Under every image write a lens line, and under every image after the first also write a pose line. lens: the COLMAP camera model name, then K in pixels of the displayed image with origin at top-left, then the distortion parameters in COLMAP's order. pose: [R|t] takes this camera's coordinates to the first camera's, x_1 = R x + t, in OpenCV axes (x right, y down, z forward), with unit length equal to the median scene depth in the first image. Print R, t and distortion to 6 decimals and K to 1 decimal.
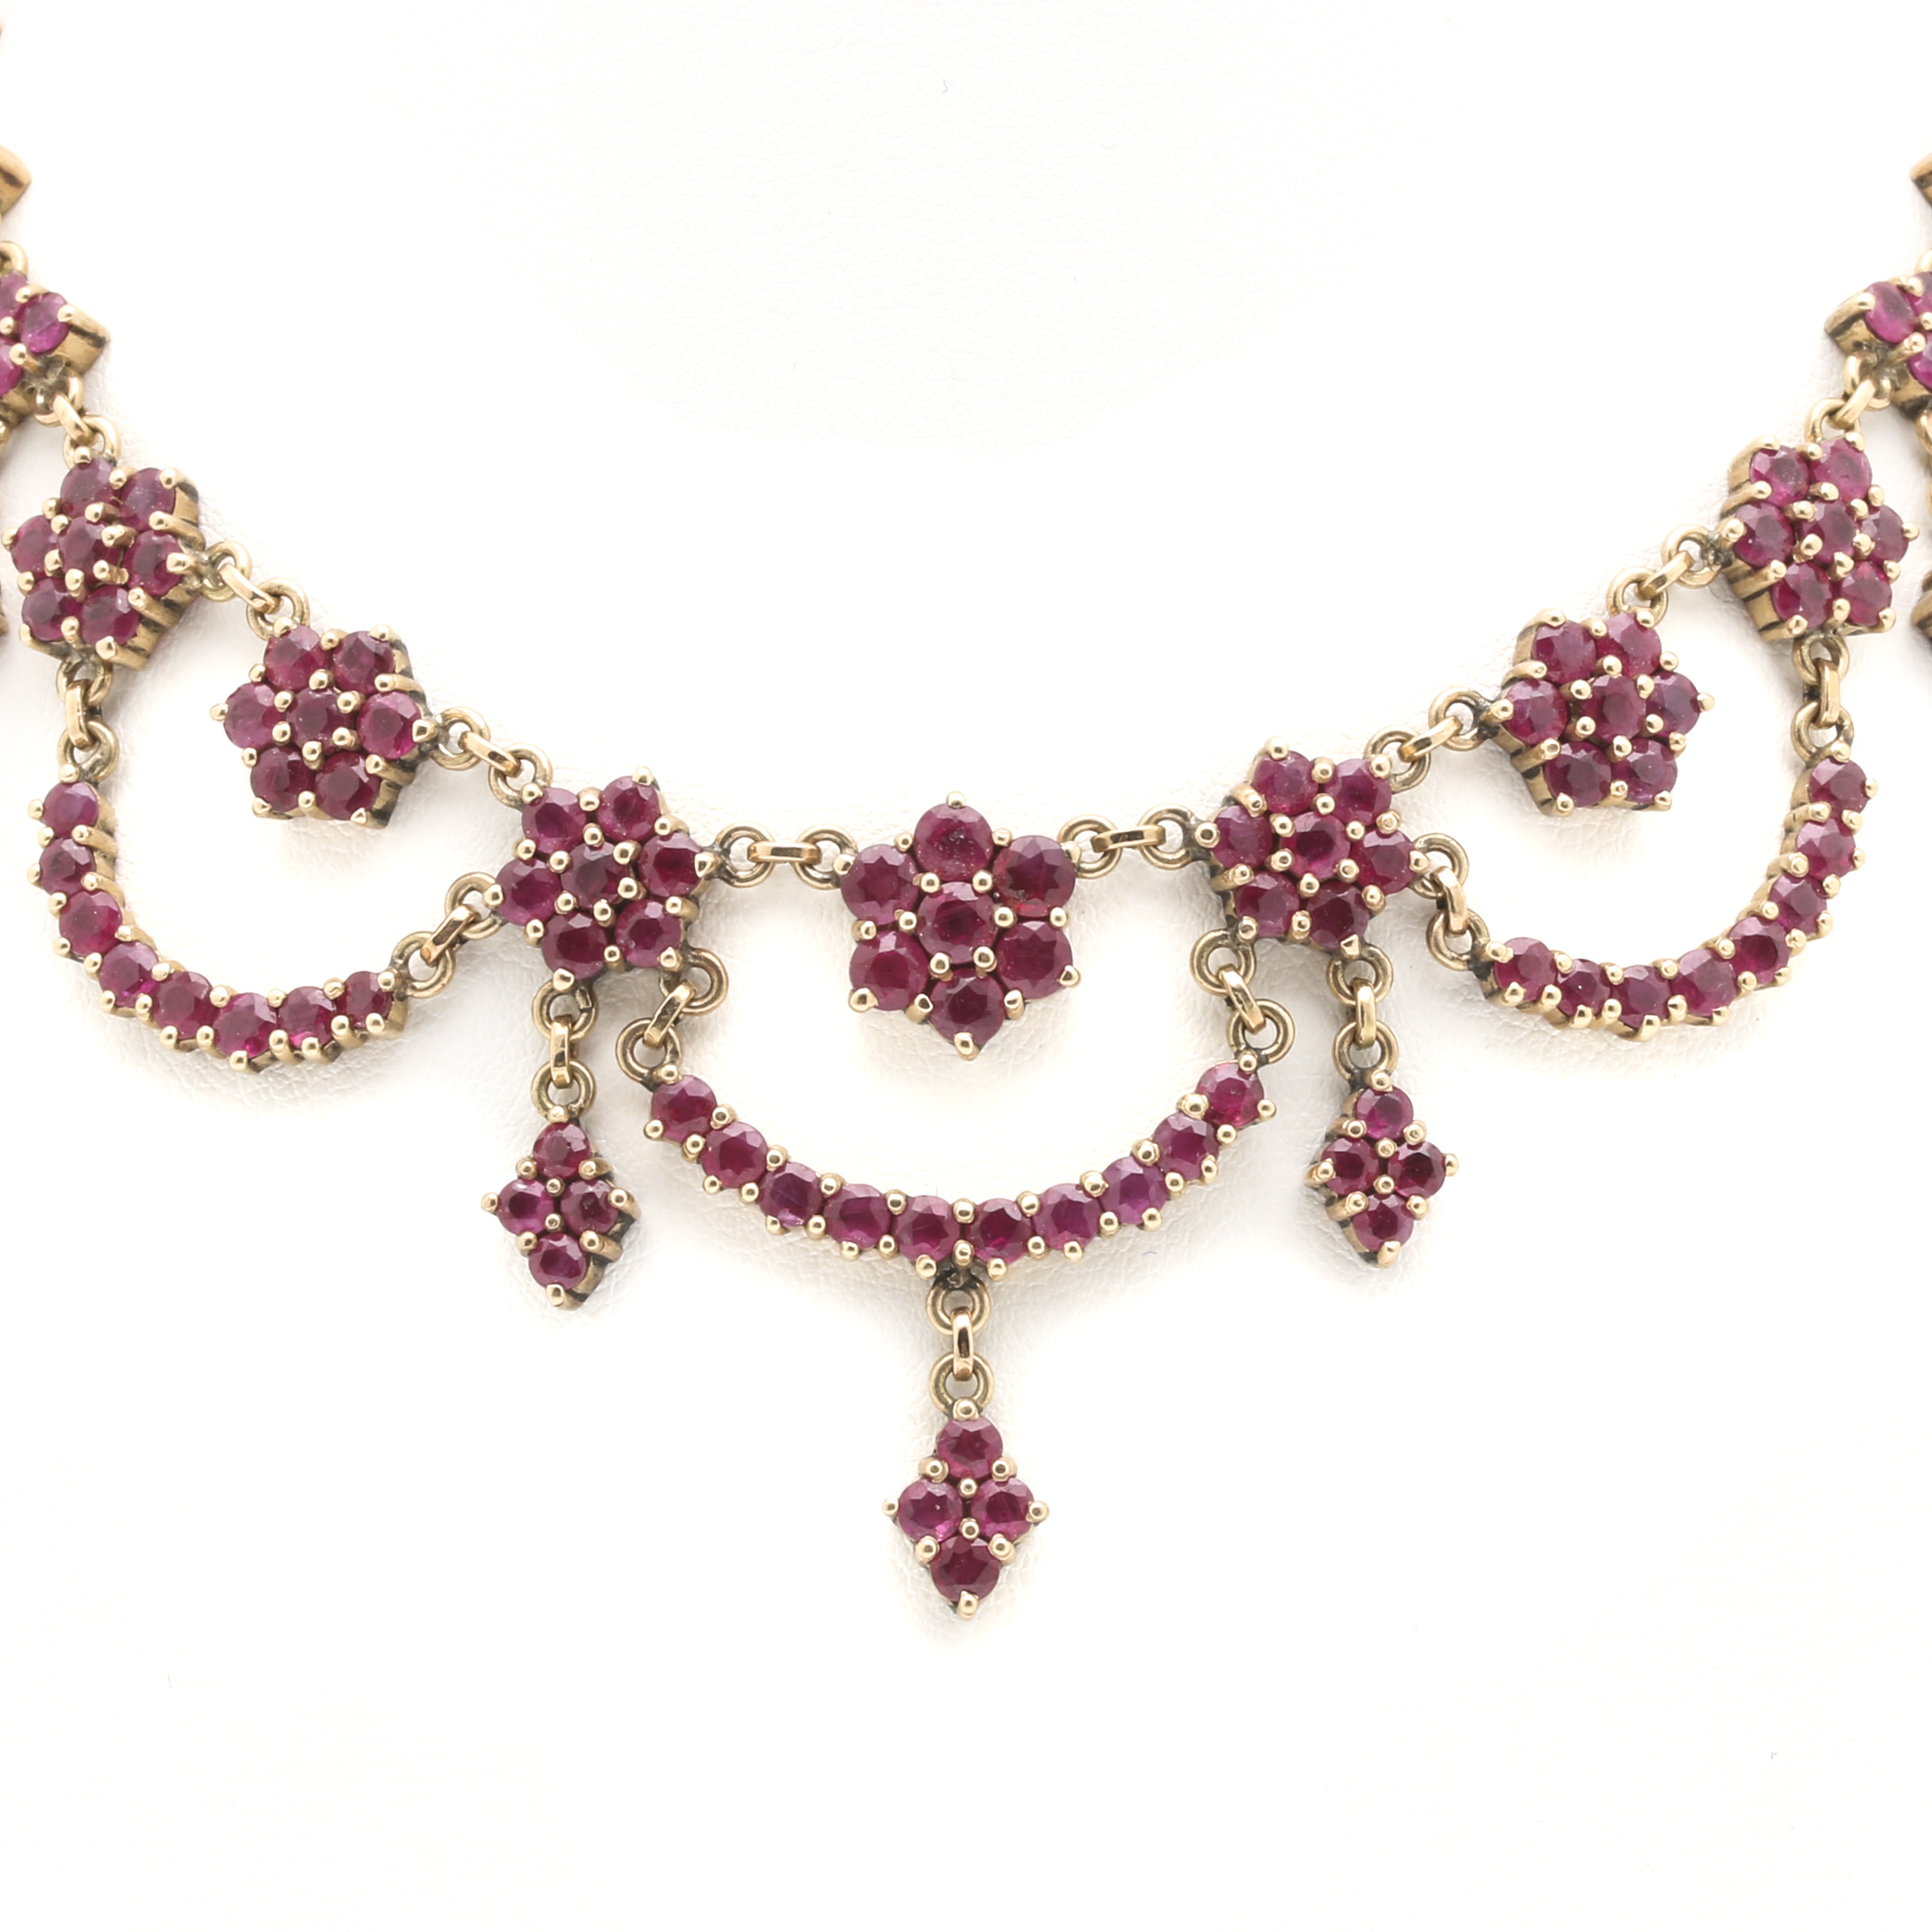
lens RADIAL K [[10546.9, 0, 966.3], [0, 10546.9, 959.7], [0, 0, 1]] dist [0.054733, 0.000000]
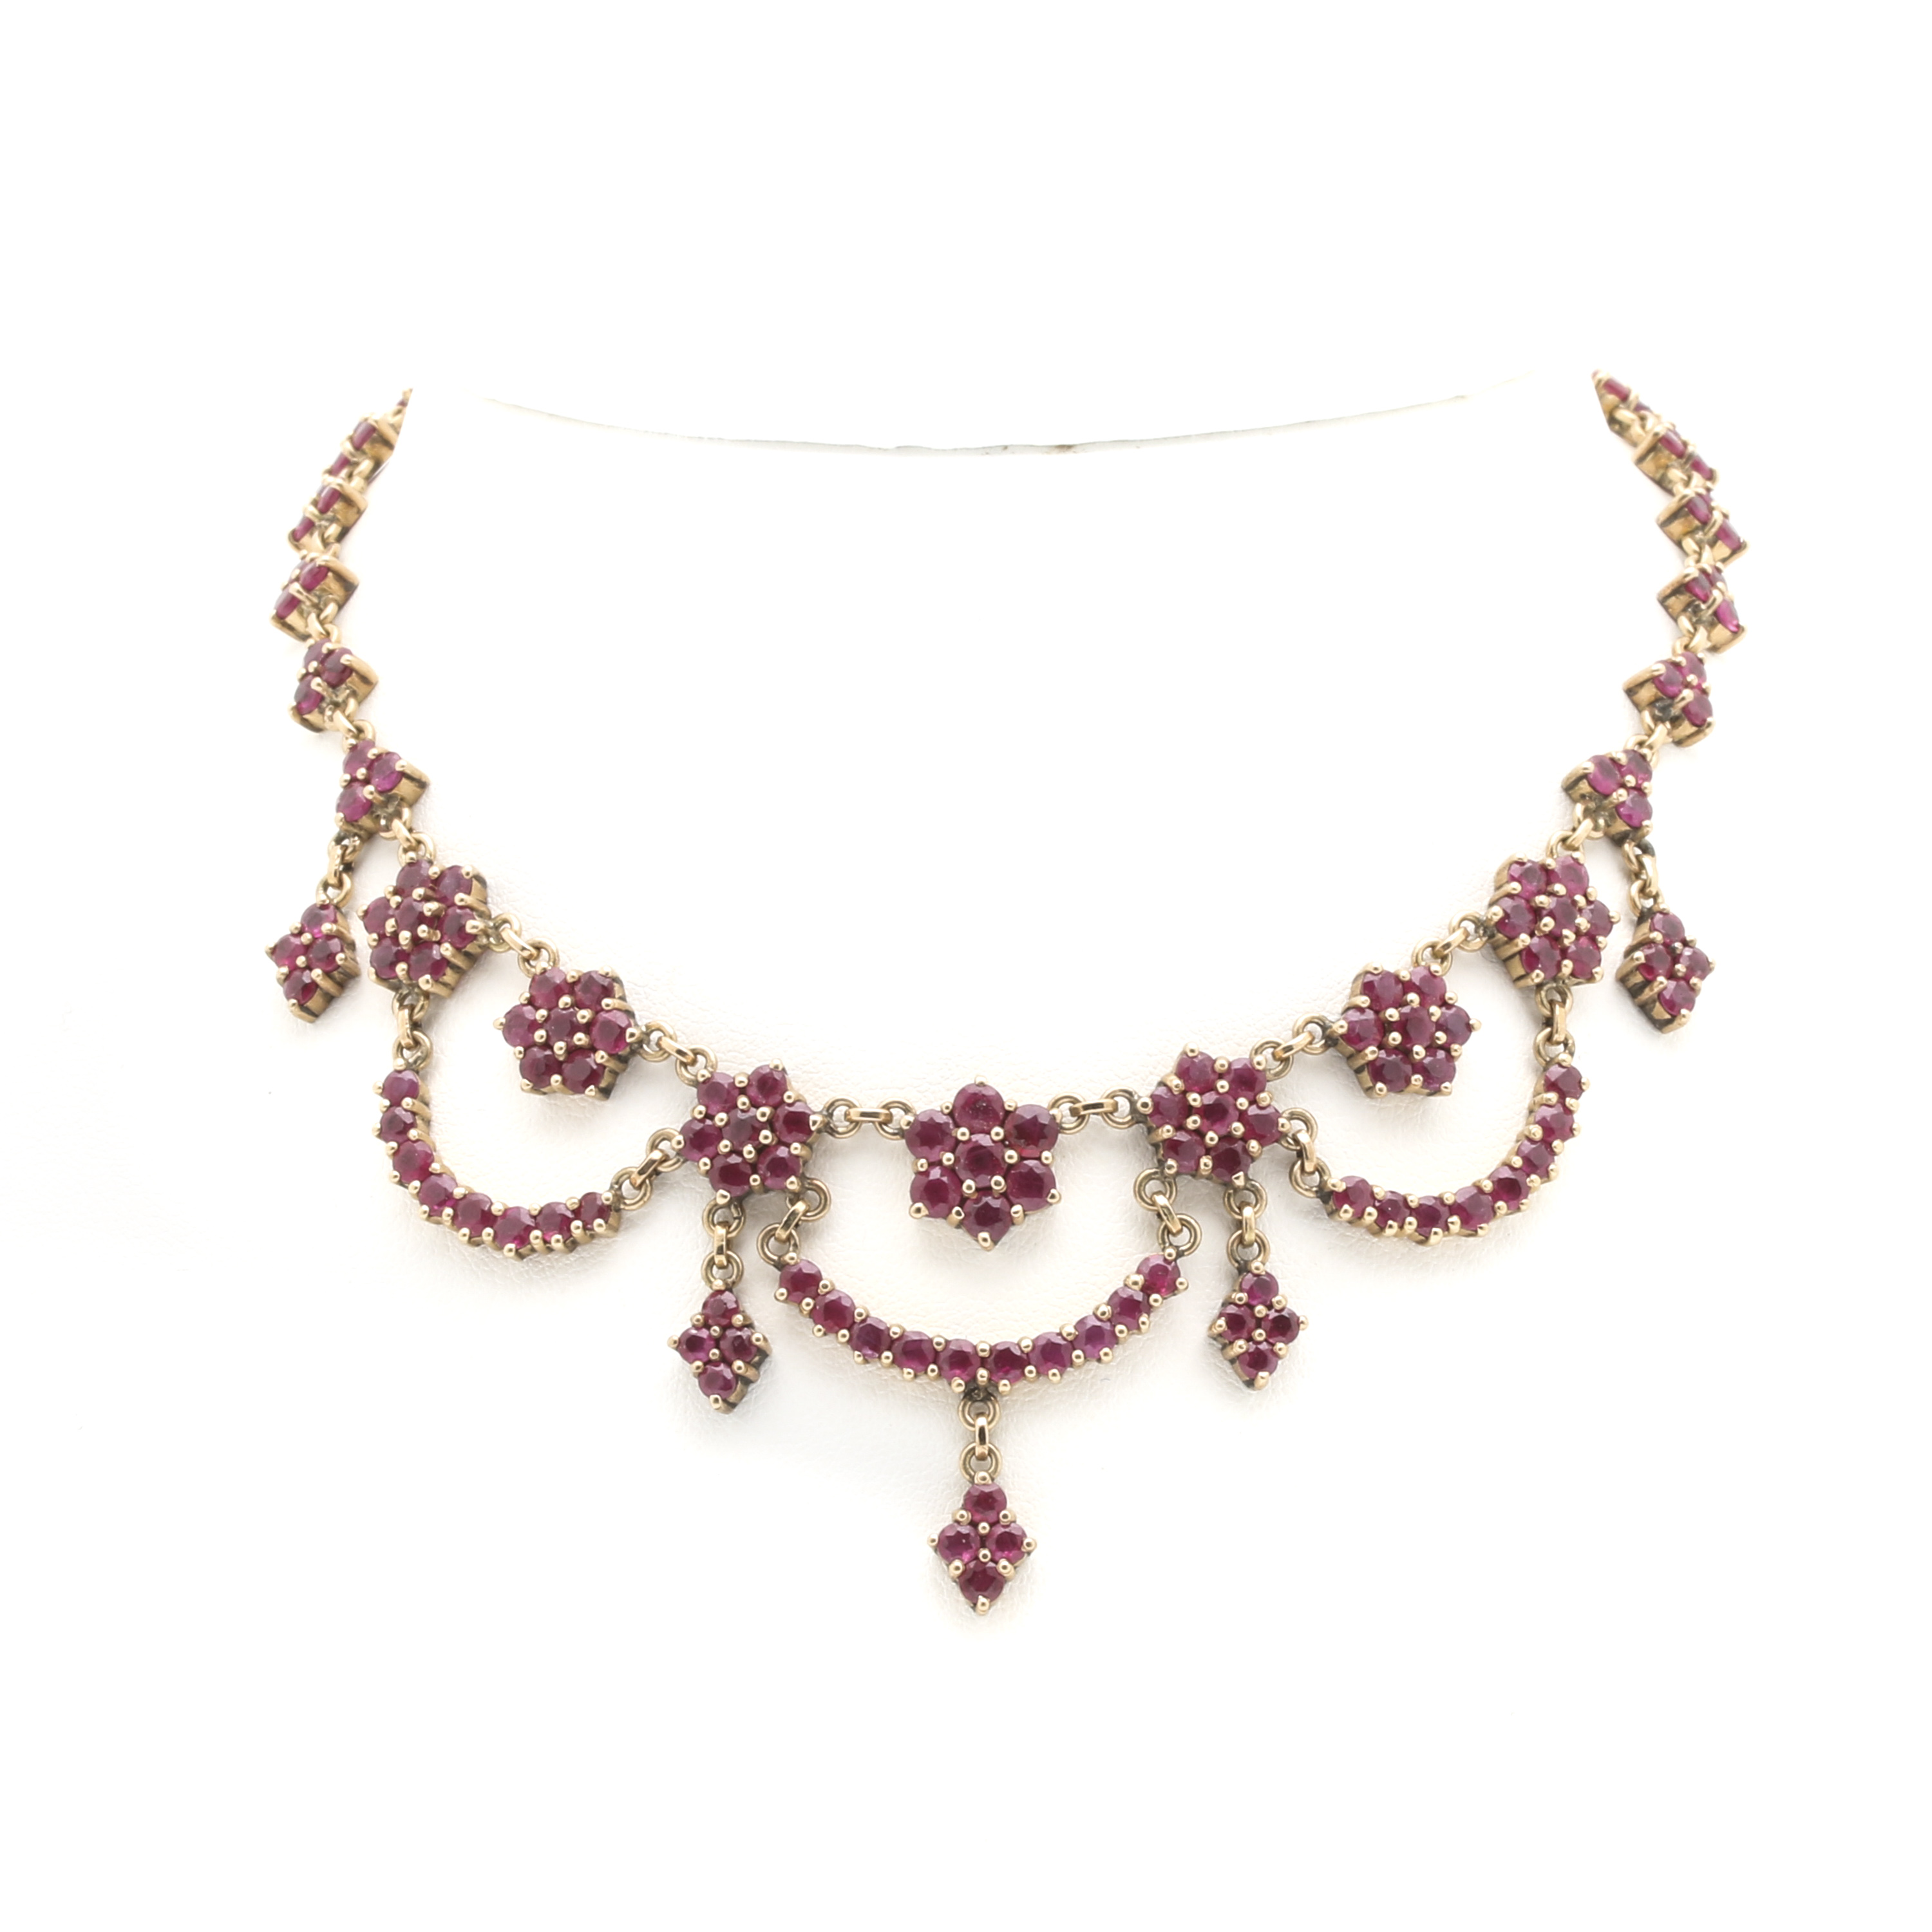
lens RADIAL K [[10546.9, 0, 966.4], [0, 10546.9, 969.1], [0, 0, 1]] dist [0.054733, 0.000000]
pose [[0.999807, 0.008352, -0.017765, 0.023813], [-0.009551, 0.997604, -0.068515, 0.072996], [0.017150, 0.068672, 0.997492, -0.523340]]
